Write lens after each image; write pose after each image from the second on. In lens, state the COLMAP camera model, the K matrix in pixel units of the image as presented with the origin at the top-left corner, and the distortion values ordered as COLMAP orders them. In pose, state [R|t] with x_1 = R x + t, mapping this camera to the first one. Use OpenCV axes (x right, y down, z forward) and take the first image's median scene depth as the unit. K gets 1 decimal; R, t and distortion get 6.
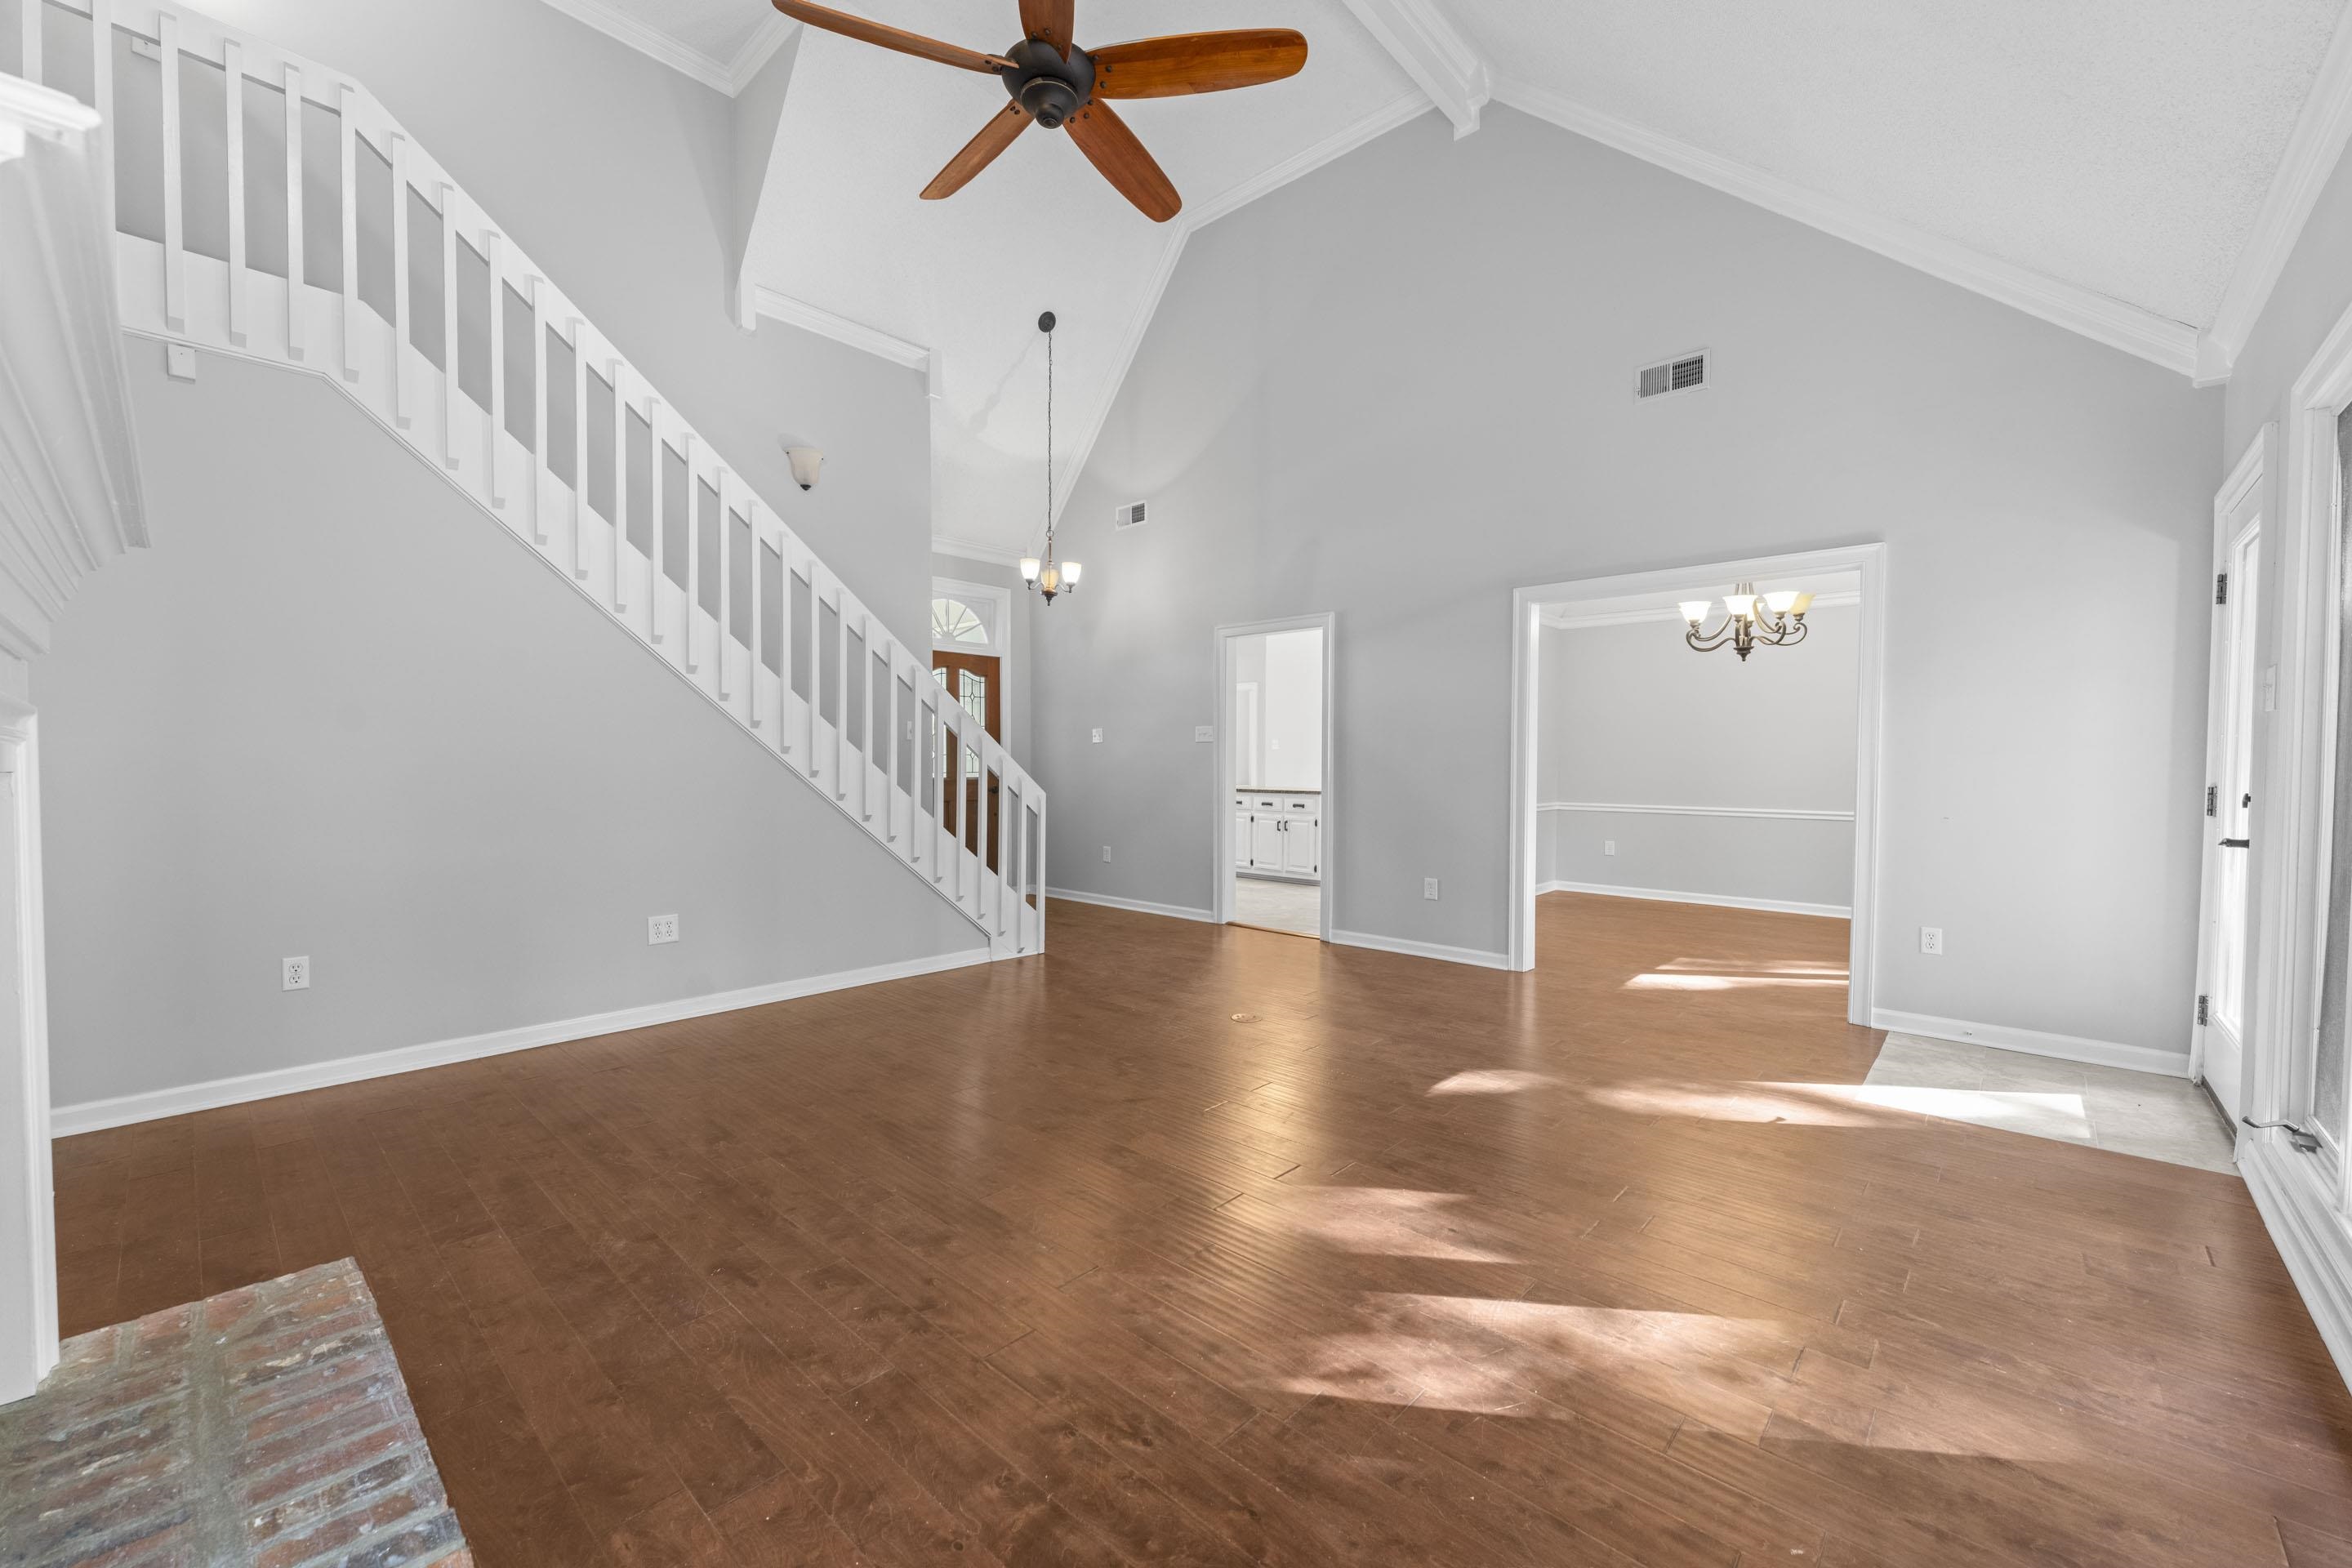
lens RADIAL K [[929.7, 0, 1176.0], [0, 929.7, 784.0], [0, 0, 1]] dist [-0.001759, -0.000086]
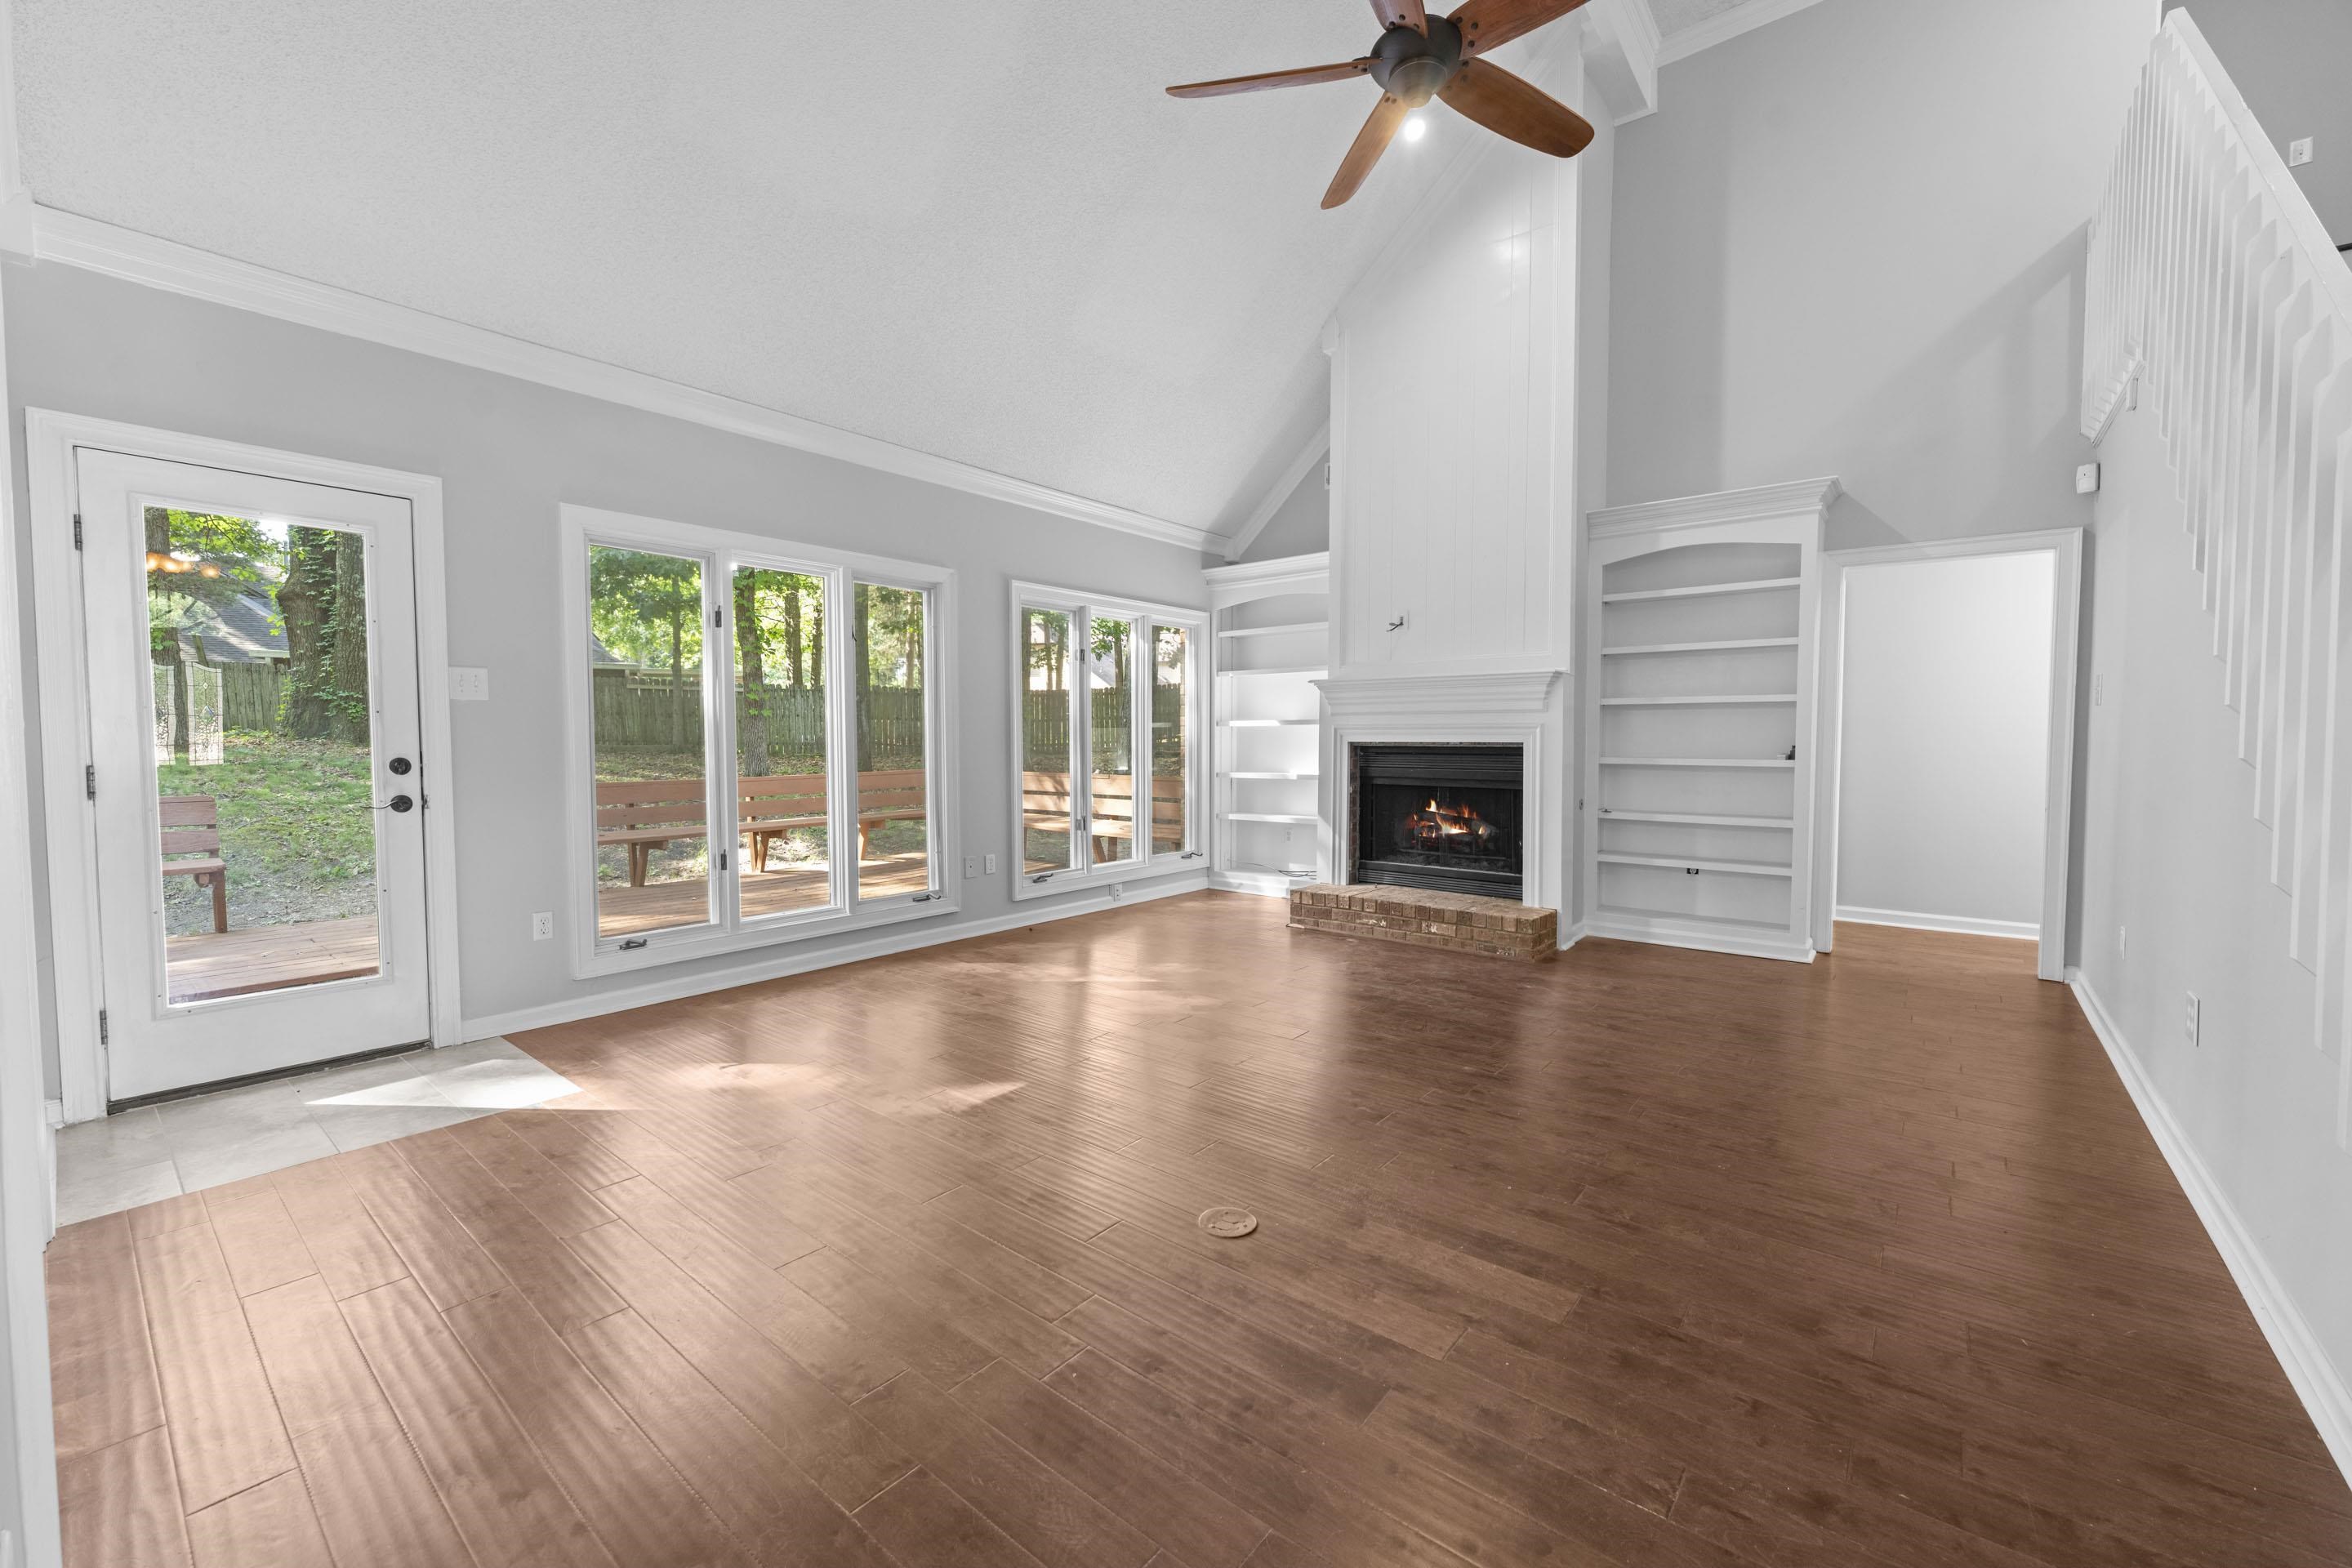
lens RADIAL K [[929.7, 0, 1176.0], [0, 929.7, 784.0], [0, 0, 1]] dist [-0.001759, -0.000086]
pose [[-0.997925, -0.002892, -0.064323, 0.120980], [-0.007681, 0.997204, 0.074325, -0.024026], [0.063928, 0.074665, -0.995157, 1.134678]]
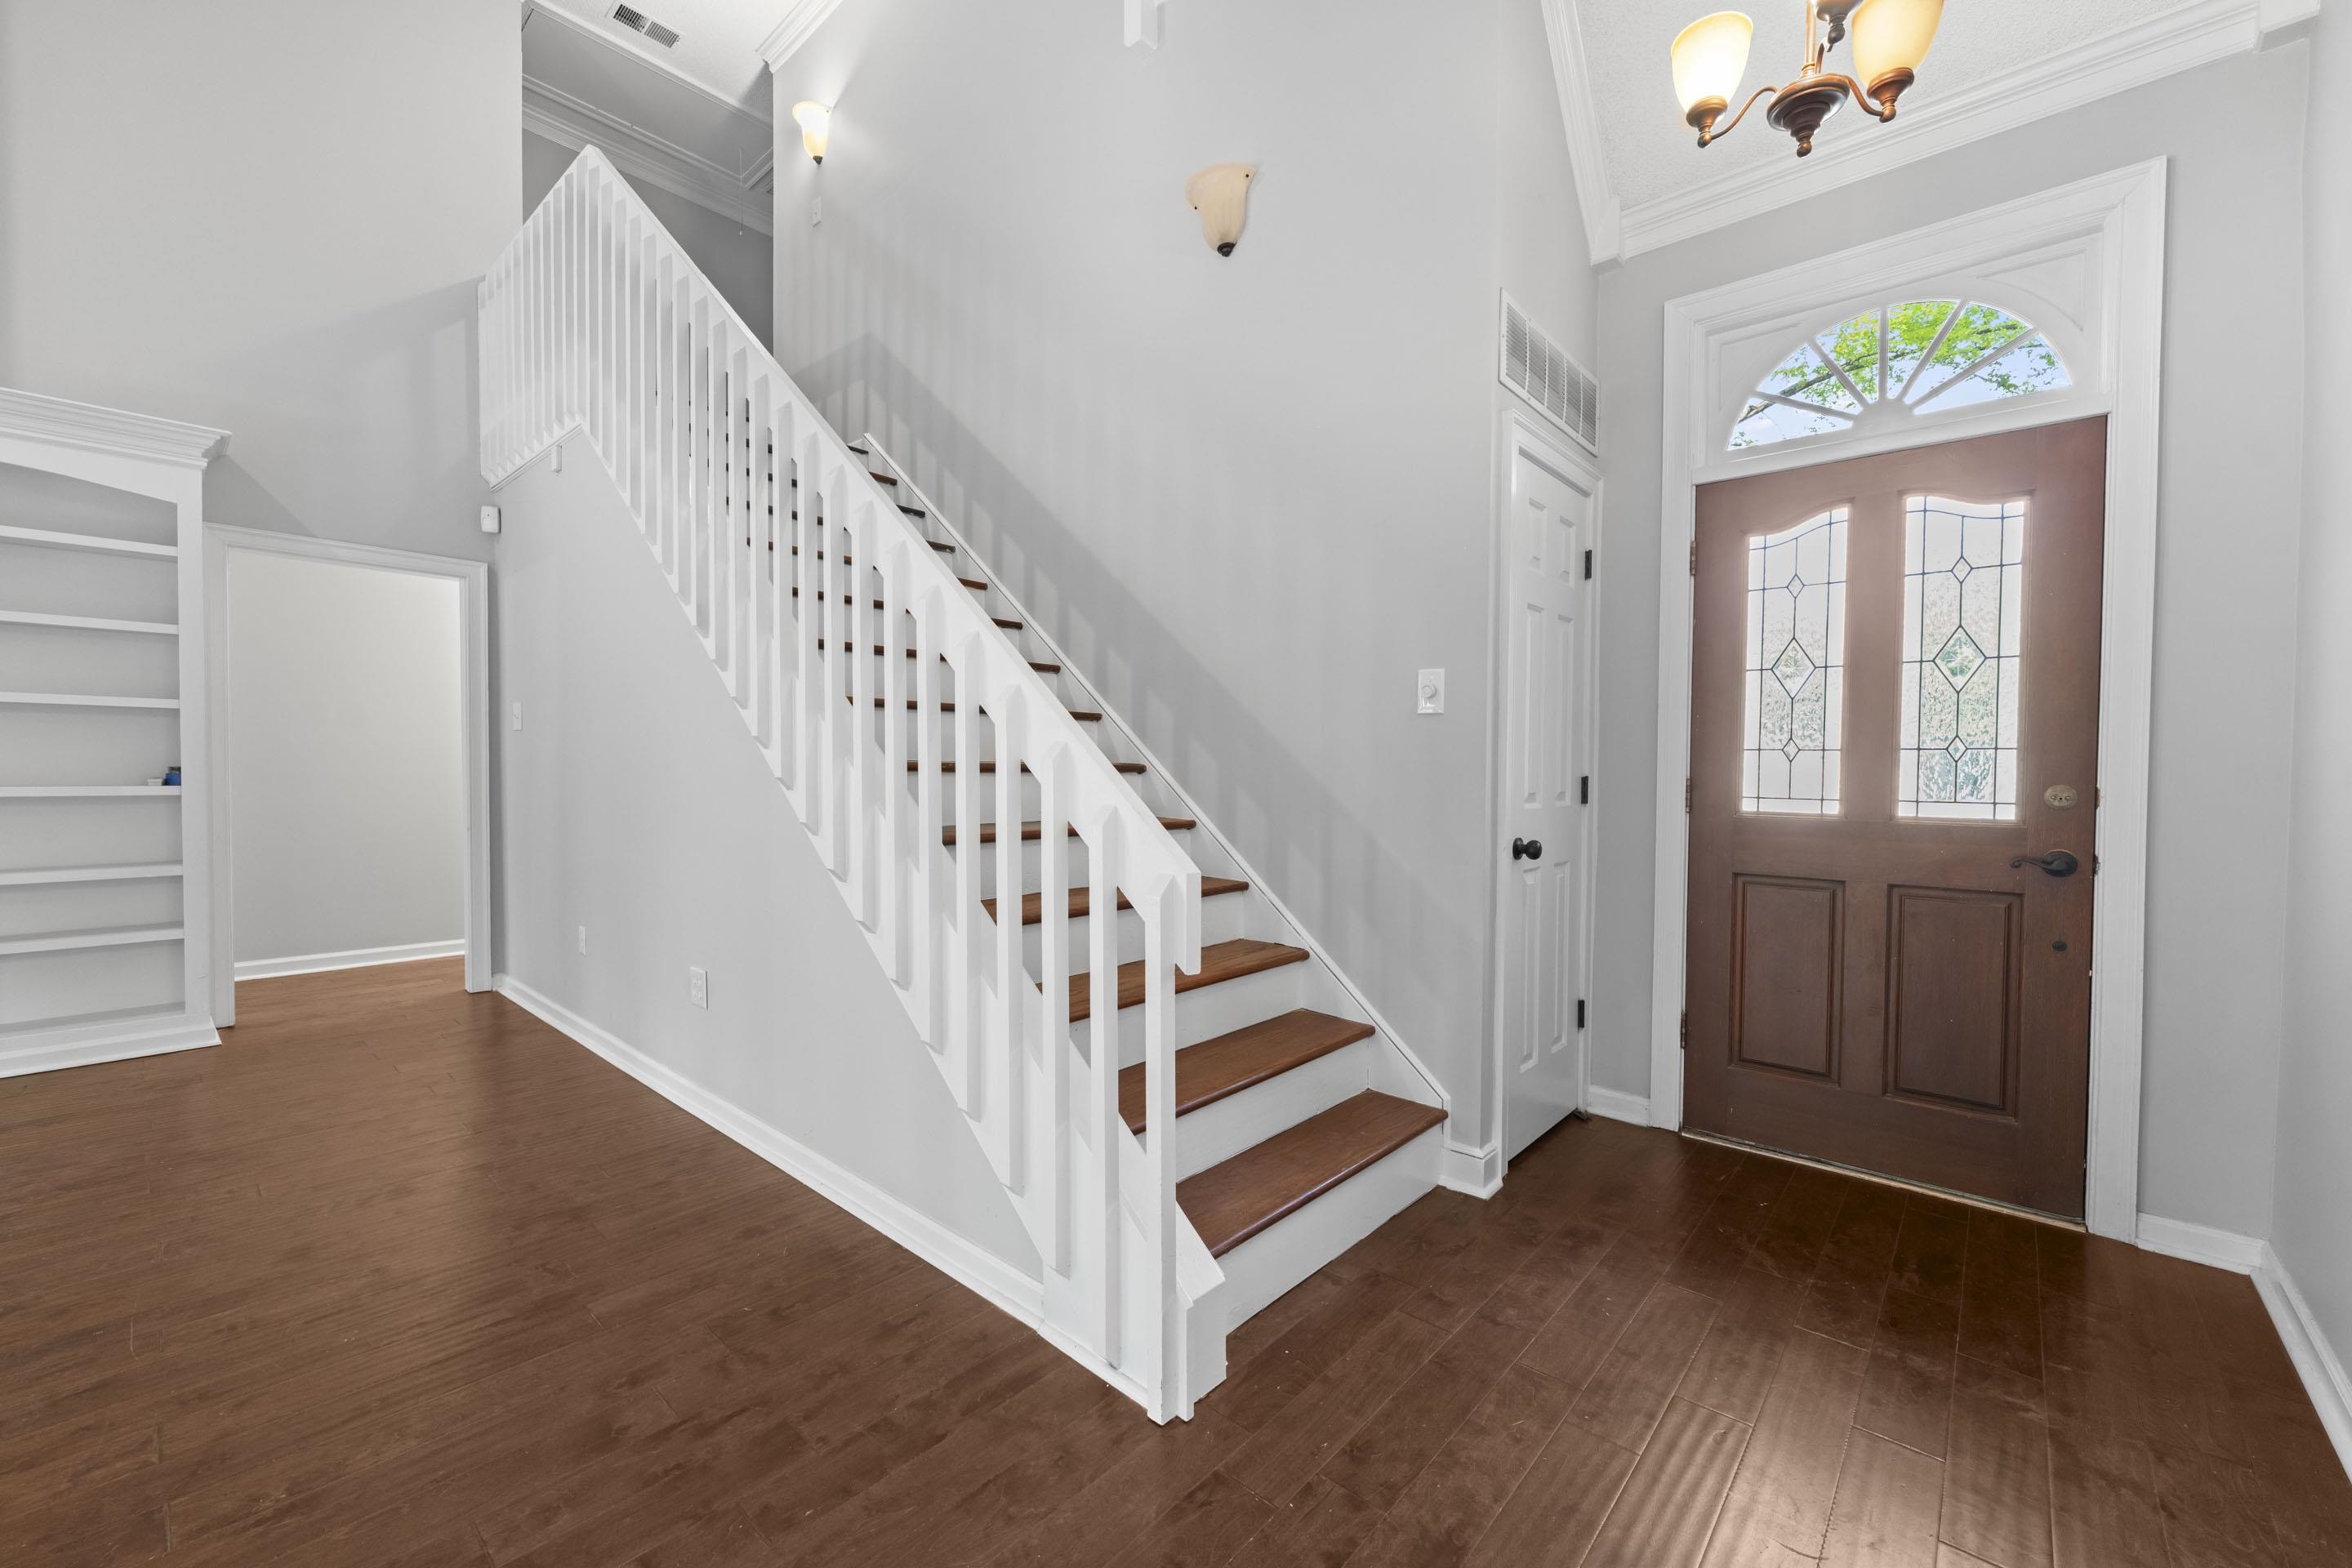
lens RADIAL K [[929.7, 0, 1176.0], [0, 929.7, 784.0], [0, 0, 1]] dist [-0.001759, -0.000086]
pose [[0.009843, 0.012797, -0.999870, 0.146897], [-0.033813, 0.999351, 0.012458, -0.021110], [0.999380, 0.033686, 0.010269, 1.045050]]
